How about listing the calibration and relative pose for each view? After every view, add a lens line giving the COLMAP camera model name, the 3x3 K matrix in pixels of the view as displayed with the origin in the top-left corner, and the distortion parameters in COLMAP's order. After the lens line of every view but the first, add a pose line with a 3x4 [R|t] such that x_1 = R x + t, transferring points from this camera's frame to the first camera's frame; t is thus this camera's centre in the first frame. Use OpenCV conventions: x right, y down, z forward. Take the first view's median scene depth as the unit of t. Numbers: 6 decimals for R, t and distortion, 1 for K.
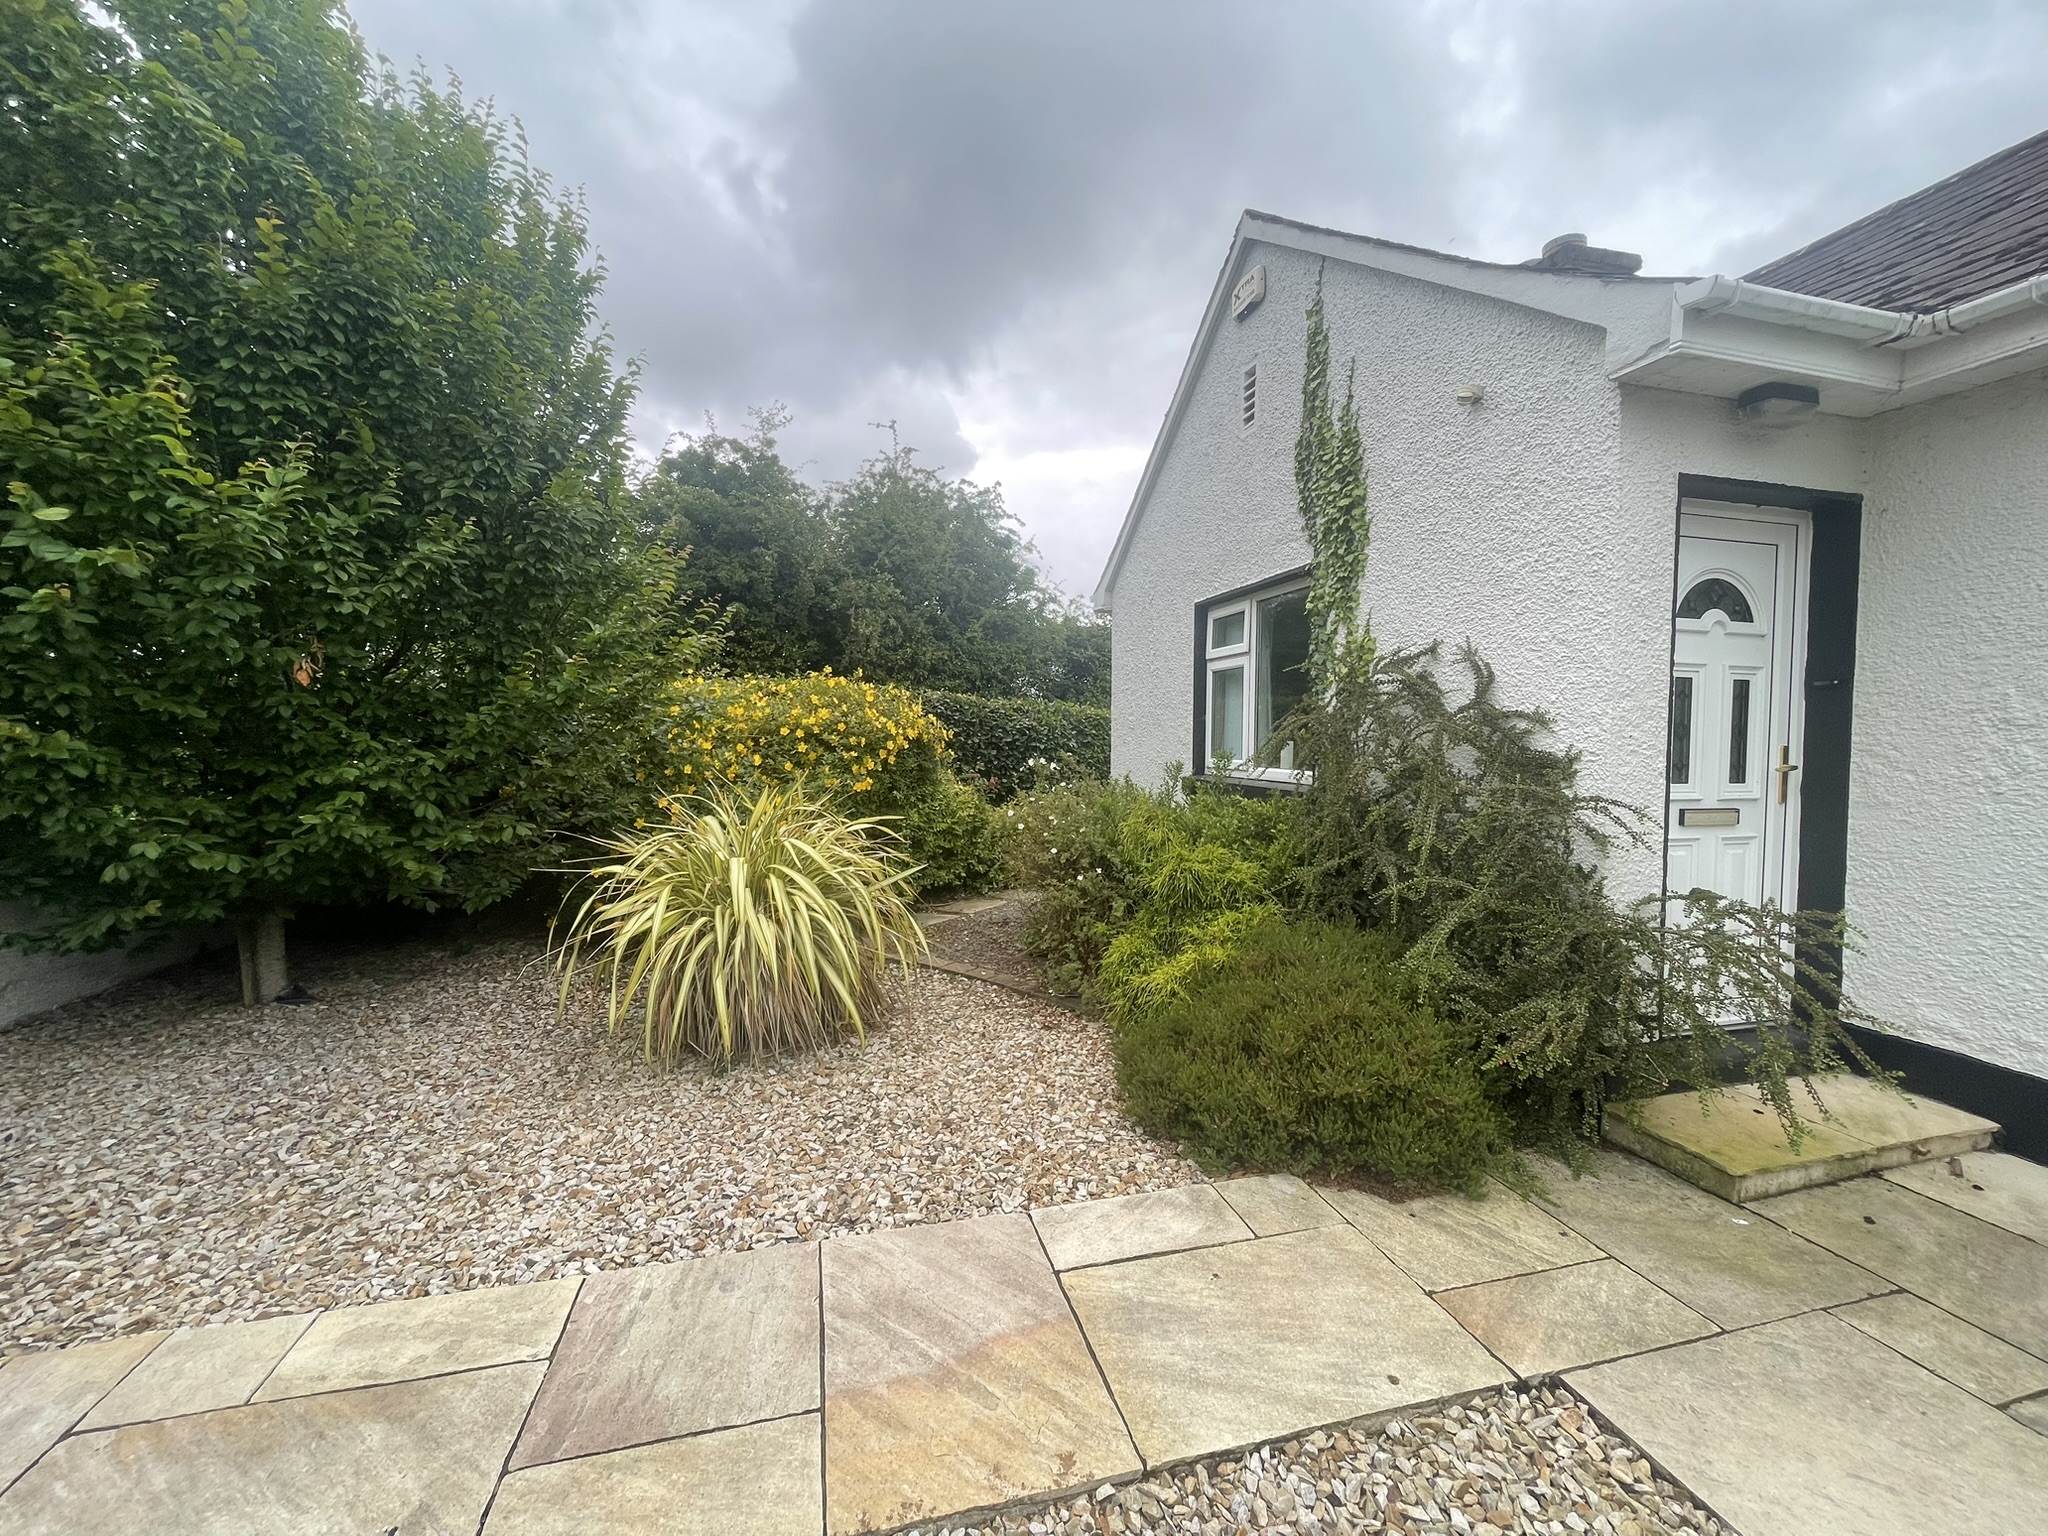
lens RADIAL K [[814.4, 0, 1024.0], [0, 814.4, 768.0], [0, 0, 1]] dist [-0.016863, -0.000018]
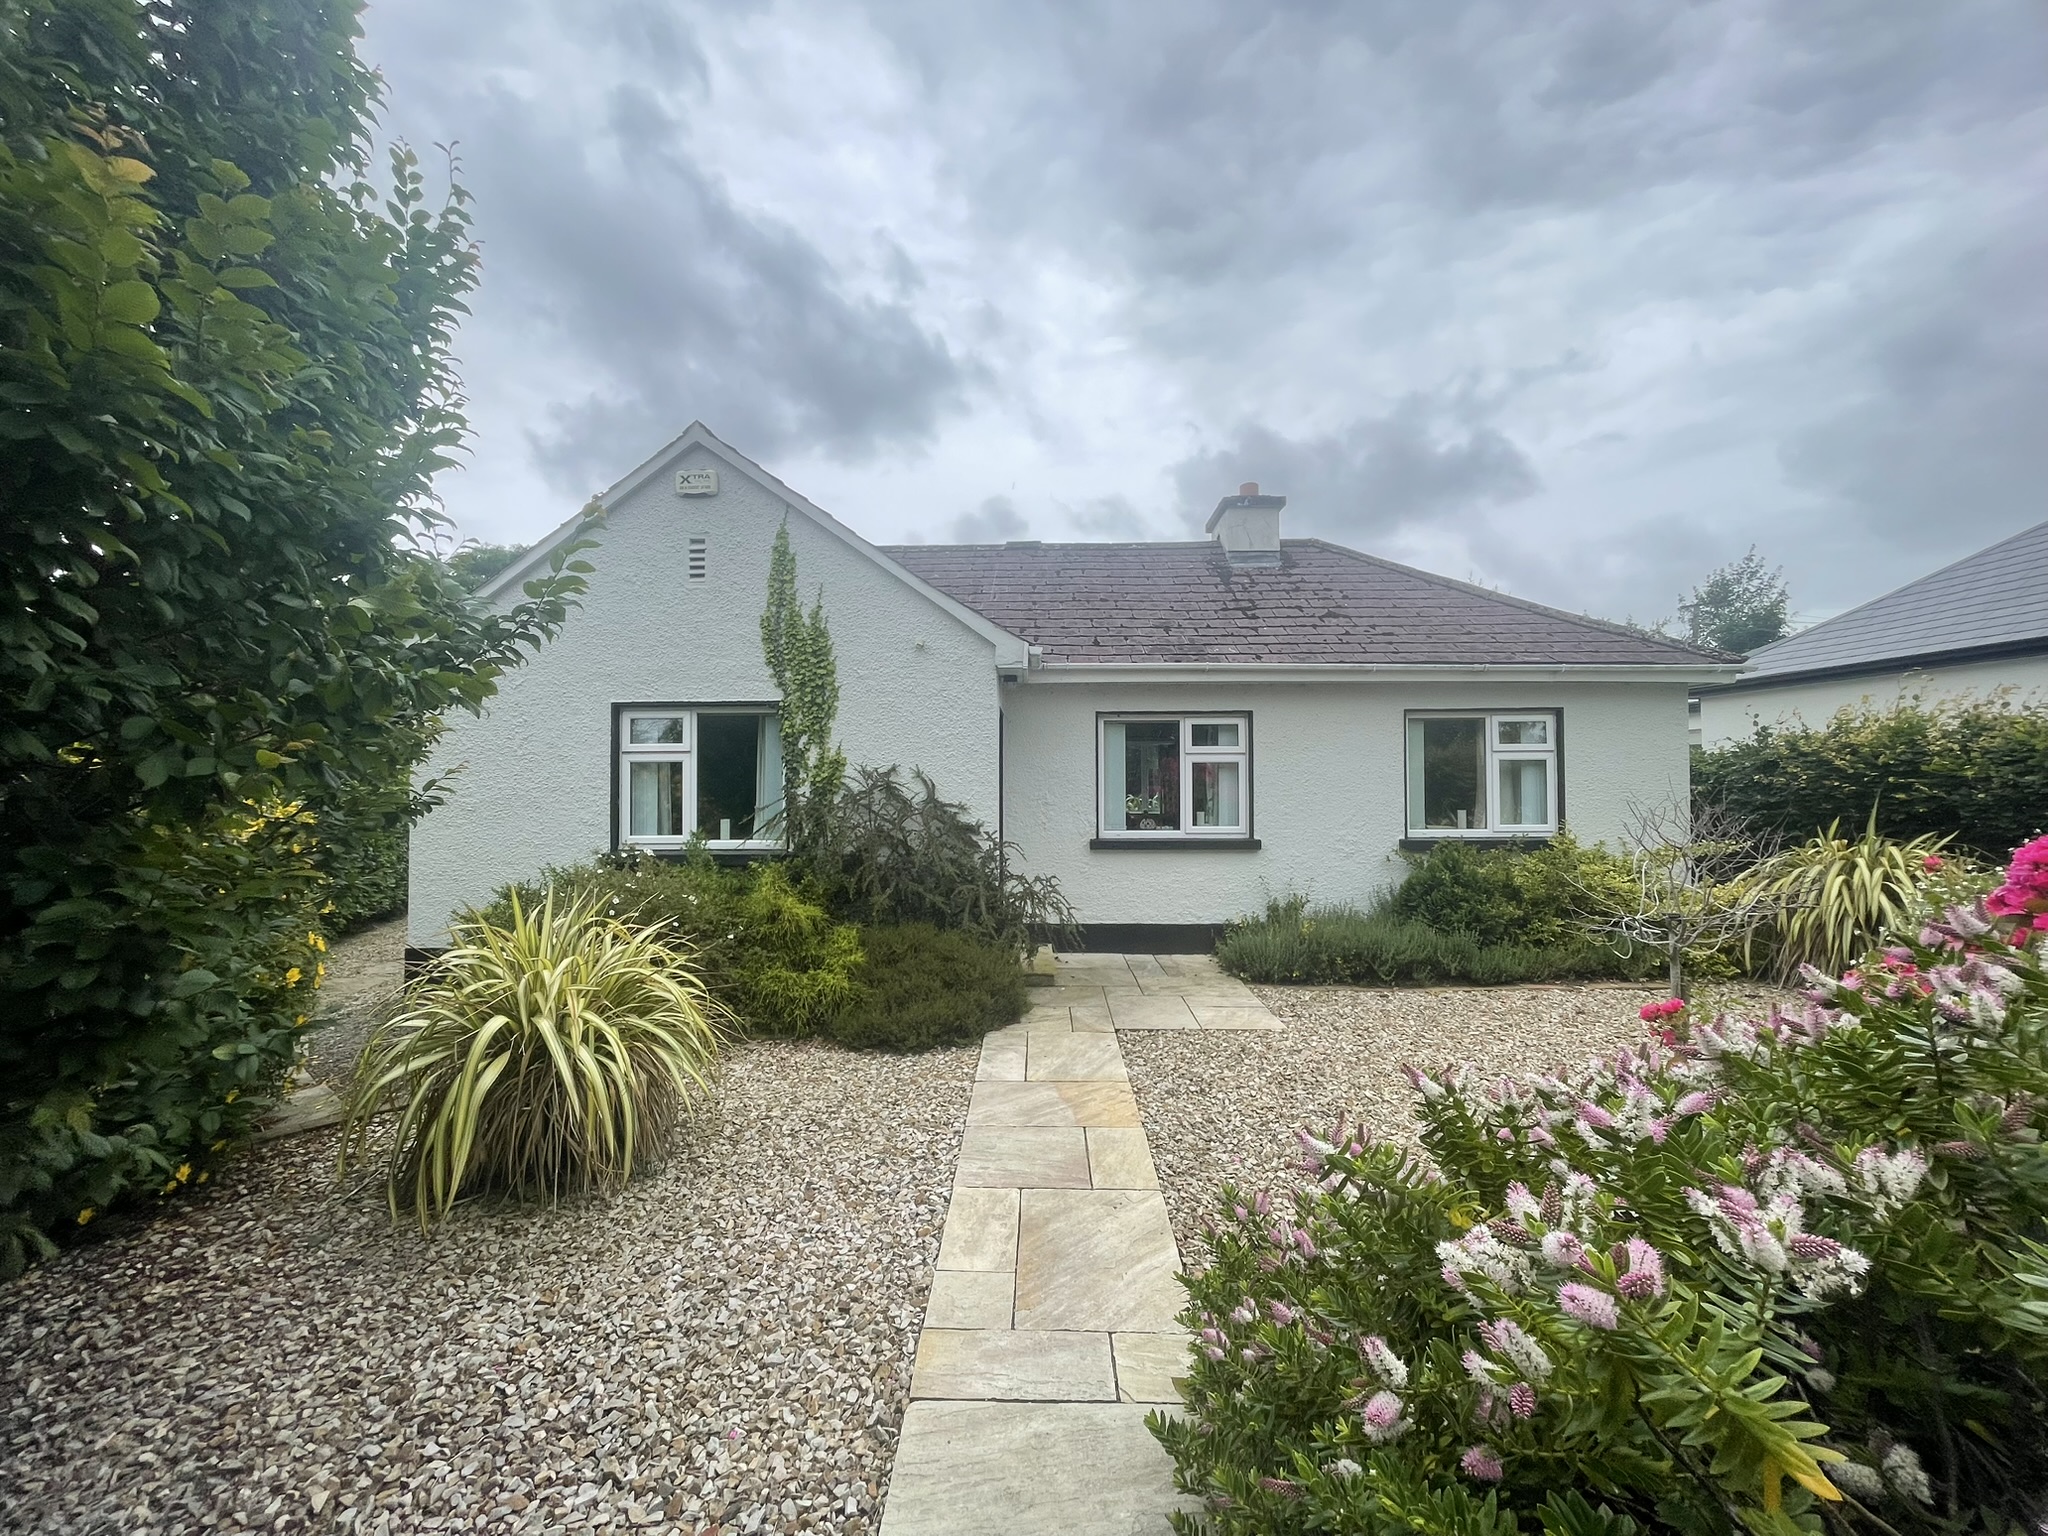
lens RADIAL K [[819.3, 0, 1024.5], [0, 819.3, 756.4], [0, 0, 1]] dist [-0.030011, 0.000001]
pose [[0.267580, 0.009418, 0.963490, -1.031858], [0.046225, 0.998675, -0.022600, -0.100619], [-0.962426, 0.050585, 0.266791, 0.179903]]
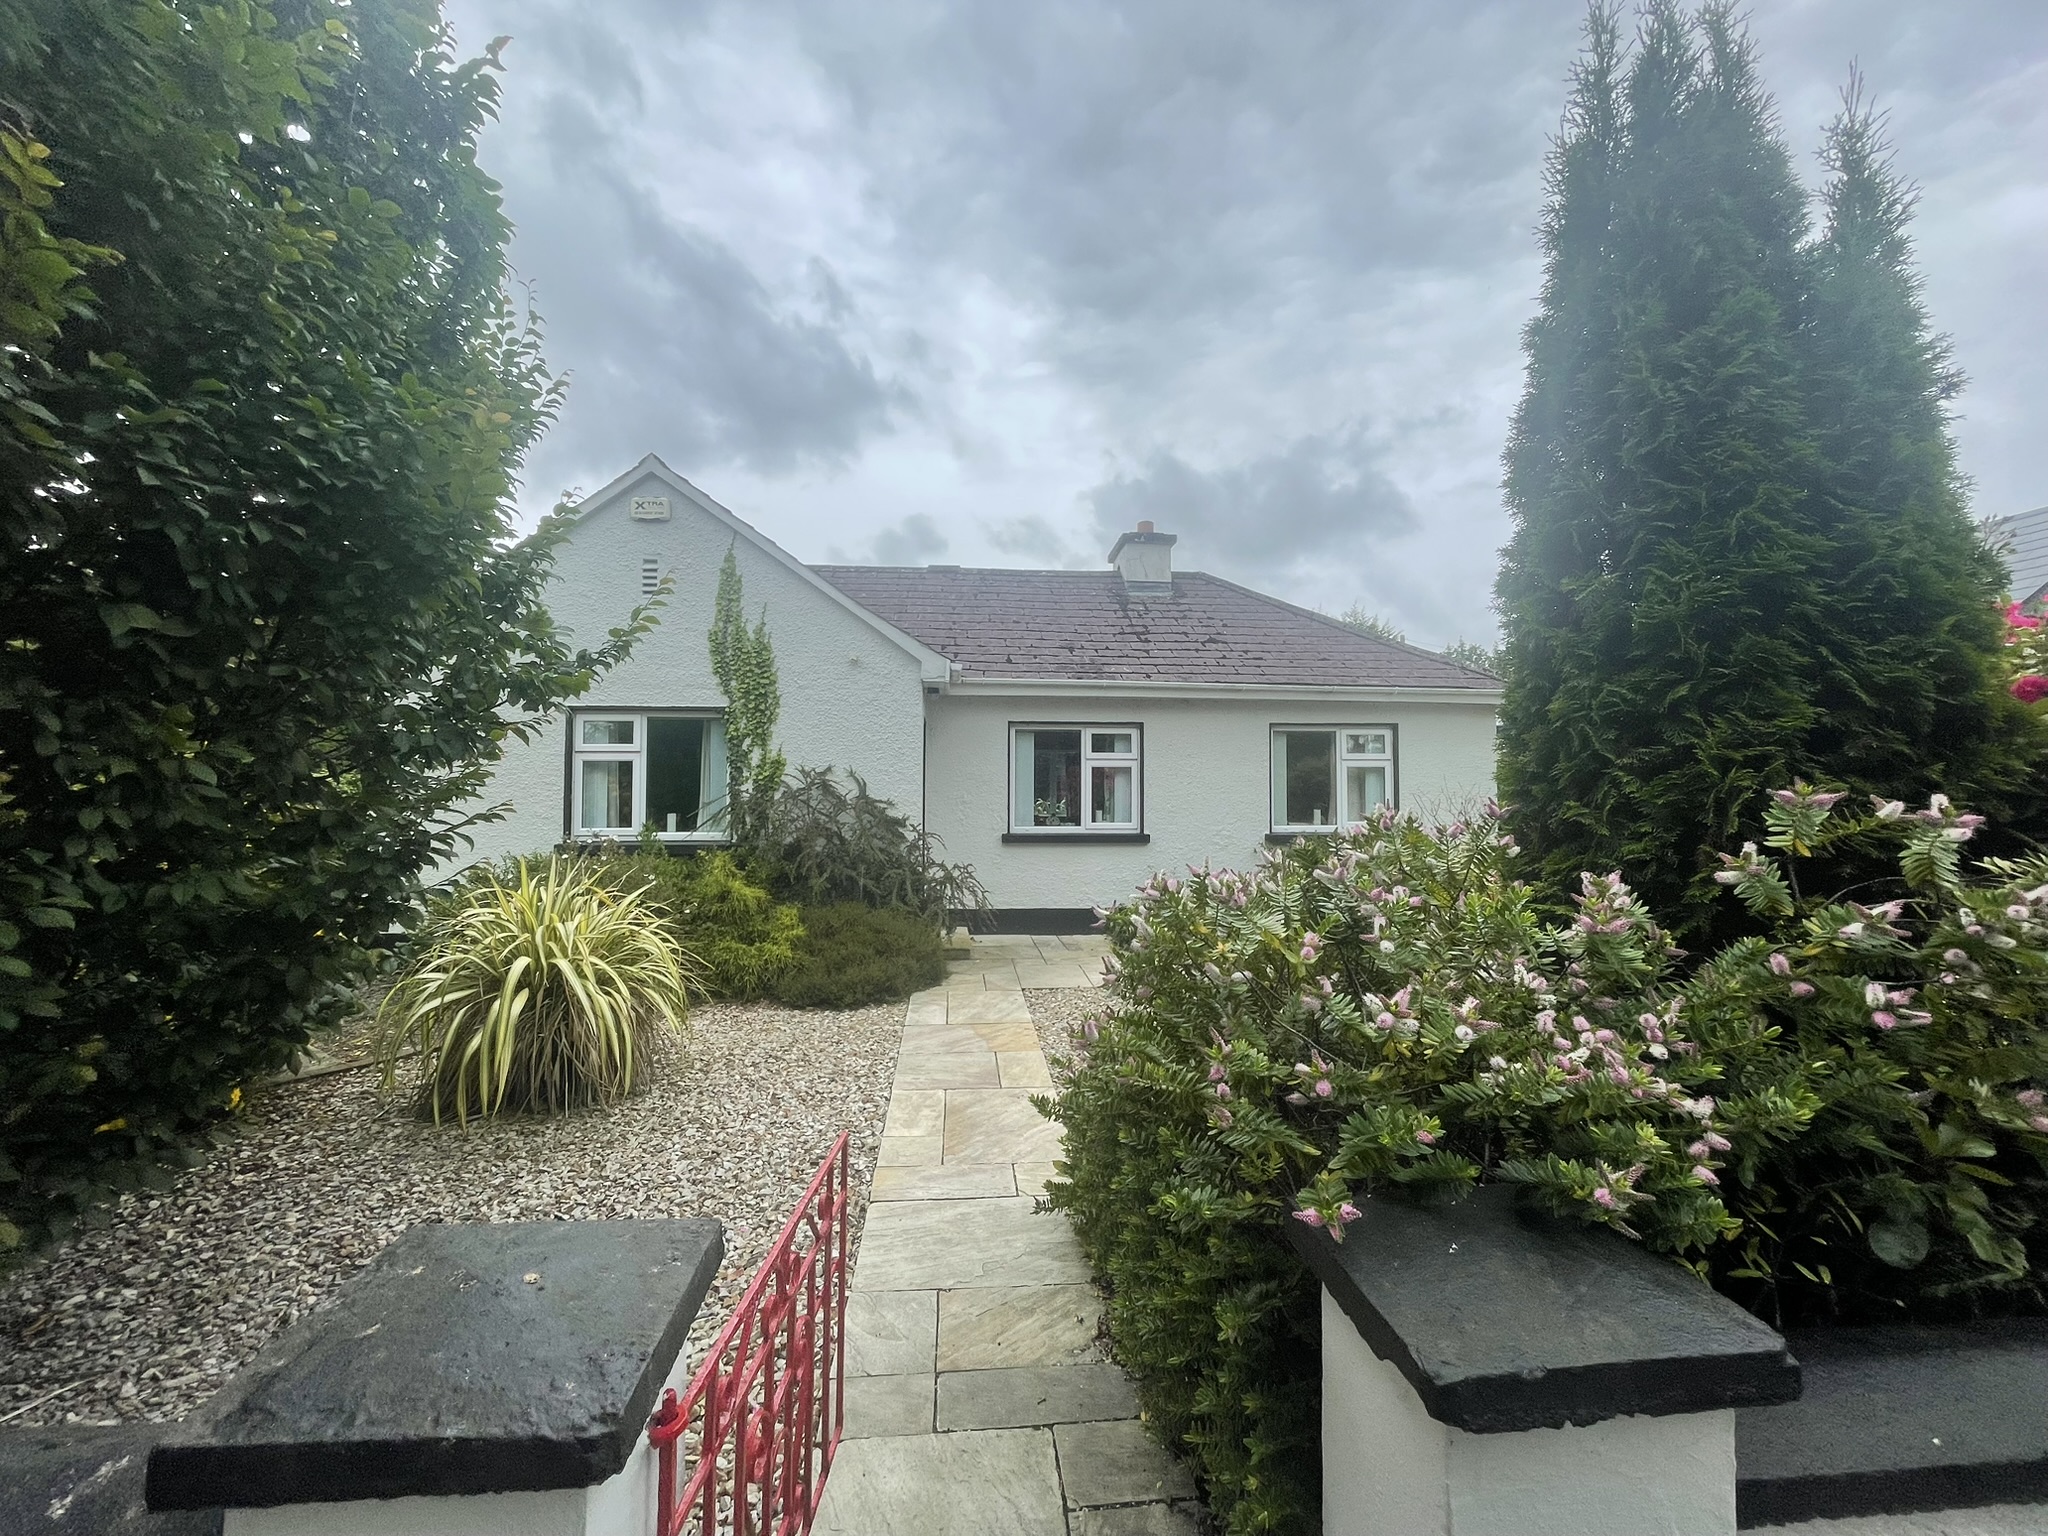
lens RADIAL K [[814.4, 0, 1024.0], [0, 814.4, 768.0], [0, 0, 1]] dist [-0.016863, -0.000018]
pose [[0.165118, 0.011575, 0.986206, -1.257947], [0.039305, 0.999060, -0.018306, -0.076571], [-0.985490, 0.041786, 0.164507, 0.134882]]
